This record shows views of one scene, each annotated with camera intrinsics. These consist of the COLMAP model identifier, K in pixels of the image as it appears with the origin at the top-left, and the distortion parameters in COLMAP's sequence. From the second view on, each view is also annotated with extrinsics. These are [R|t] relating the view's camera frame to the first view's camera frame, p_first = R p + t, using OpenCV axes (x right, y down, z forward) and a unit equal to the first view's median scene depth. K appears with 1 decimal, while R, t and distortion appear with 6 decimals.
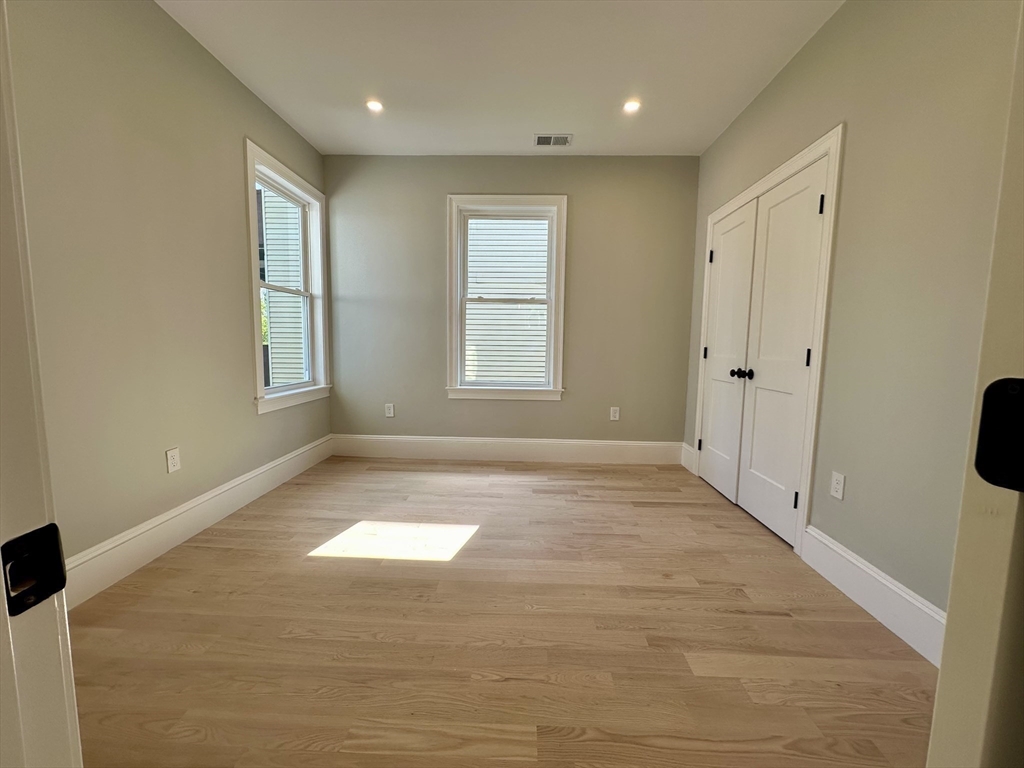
lens RADIAL K [[407.3, 0, 507.4], [0, 407.3, 385.5], [0, 0, 1]] dist [-0.002574, 0.000155]
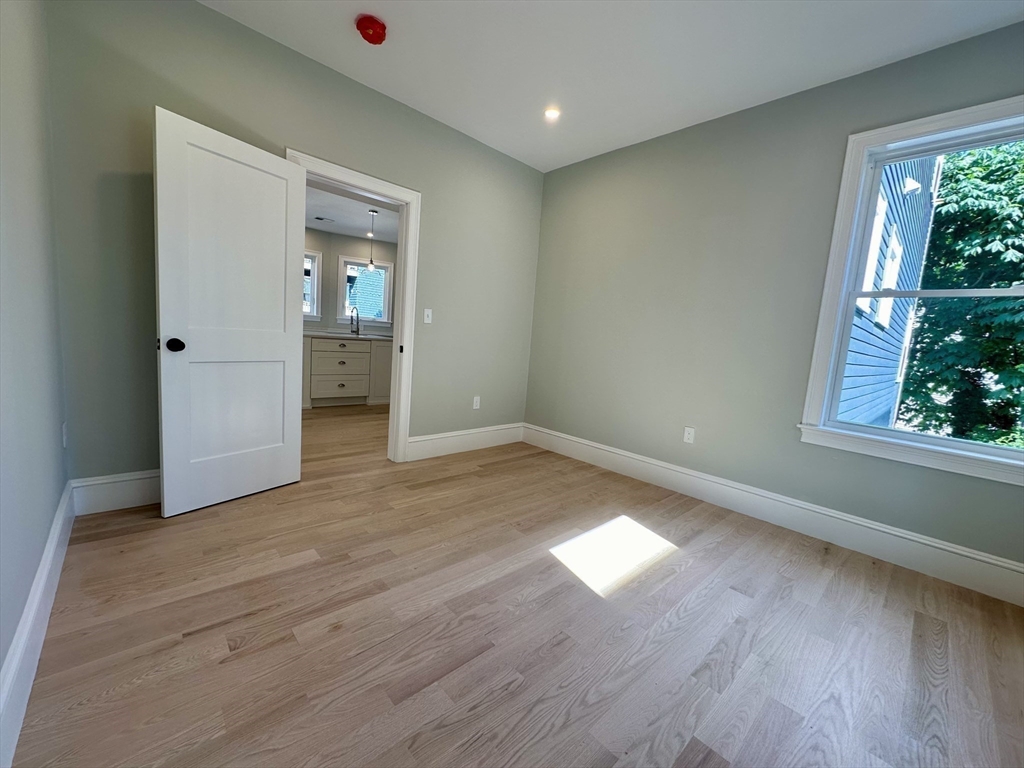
lens RADIAL K [[407.3, 0, 513.6], [0, 407.3, 384.5], [0, 0, 1]] dist [-0.002574, 0.000155]
pose [[-0.694037, 0.016080, -0.719760, 0.631978], [-0.160408, 0.971165, 0.176372, -0.141739], [0.701842, 0.237864, -0.671445, 1.474054]]
